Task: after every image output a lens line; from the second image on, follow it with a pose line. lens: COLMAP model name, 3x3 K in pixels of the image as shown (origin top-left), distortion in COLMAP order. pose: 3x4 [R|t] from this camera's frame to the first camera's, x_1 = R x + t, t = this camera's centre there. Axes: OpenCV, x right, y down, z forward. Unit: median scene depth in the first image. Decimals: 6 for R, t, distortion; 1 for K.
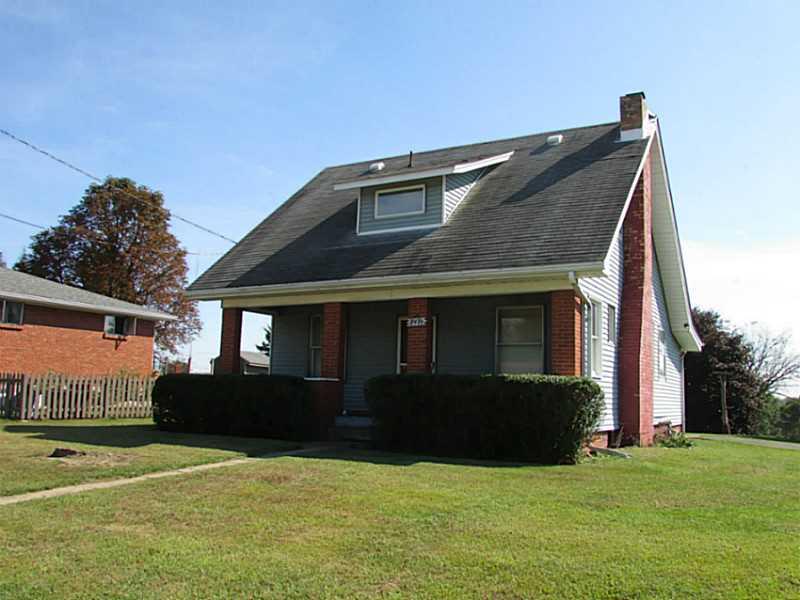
lens RADIAL K [[726.8, 0, 400.0], [0, 726.8, 300.0], [0, 0, 1]] dist [-0.038436, 0.005753]
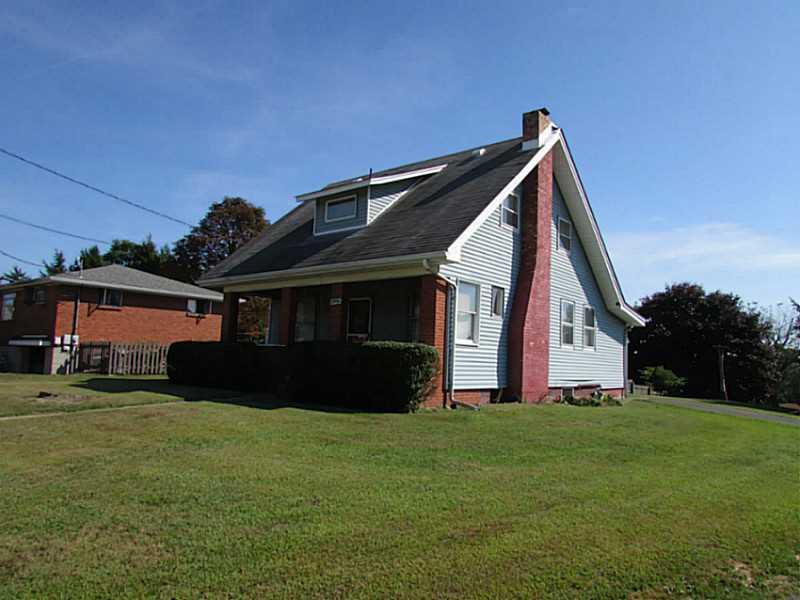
lens RADIAL K [[579.9, 0, 395.6], [0, 579.9, 294.6], [0, 0, 1]] dist [-0.007942, -0.002624]
pose [[0.980849, -0.009111, -0.194558, 0.274047], [0.011347, 0.999882, 0.010382, 0.007394], [0.194441, -0.012391, 0.980836, 0.006321]]
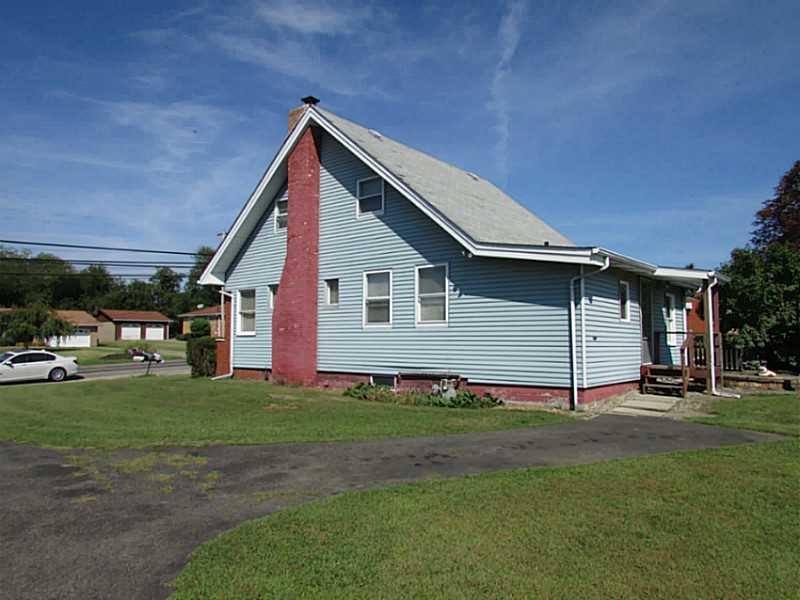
lens RADIAL K [[579.9, 0, 395.6], [0, 579.9, 294.6], [0, 0, 1]] dist [-0.007942, -0.002624]
pose [[-0.198443, -0.105010, -0.974471, 1.190349], [0.120790, 0.984044, -0.130640, 0.181063], [0.972641, -0.143631, -0.182592, 1.243775]]
